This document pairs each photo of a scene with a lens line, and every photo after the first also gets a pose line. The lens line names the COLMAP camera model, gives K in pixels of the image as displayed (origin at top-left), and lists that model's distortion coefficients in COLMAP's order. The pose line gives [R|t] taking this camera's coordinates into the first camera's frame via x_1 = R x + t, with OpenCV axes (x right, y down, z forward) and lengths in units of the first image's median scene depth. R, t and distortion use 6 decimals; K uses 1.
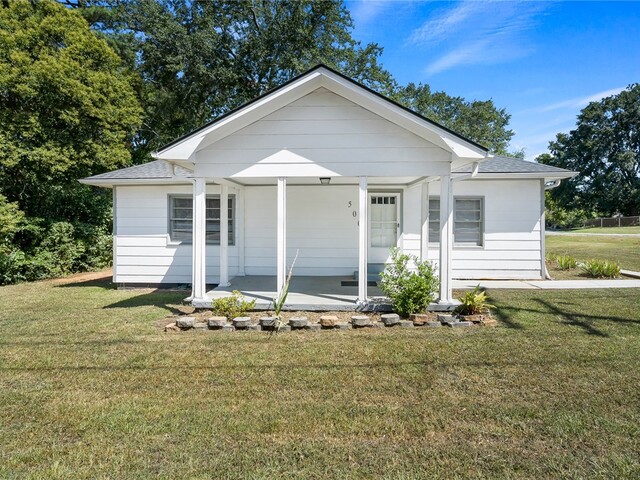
lens RADIAL K [[324.9, 0, 319.4], [0, 324.9, 219.1], [0, 0, 1]] dist [-0.000055, 0.000119]
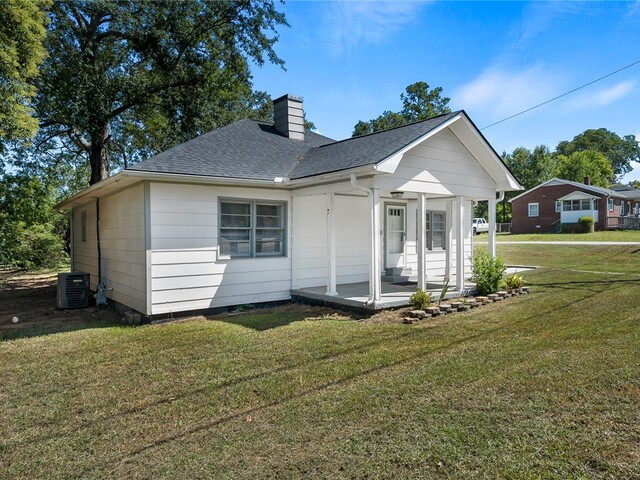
lens RADIAL K [[424.4, 0, 320.0], [0, 424.4, 240.0], [0, 0, 1]] dist [-0.001318, -0.000209]
pose [[0.752623, -0.013509, 0.658313, -1.001113], [-0.001570, 0.999750, 0.022311, 0.007012], [-0.658450, -0.017826, 0.752414, 0.048368]]
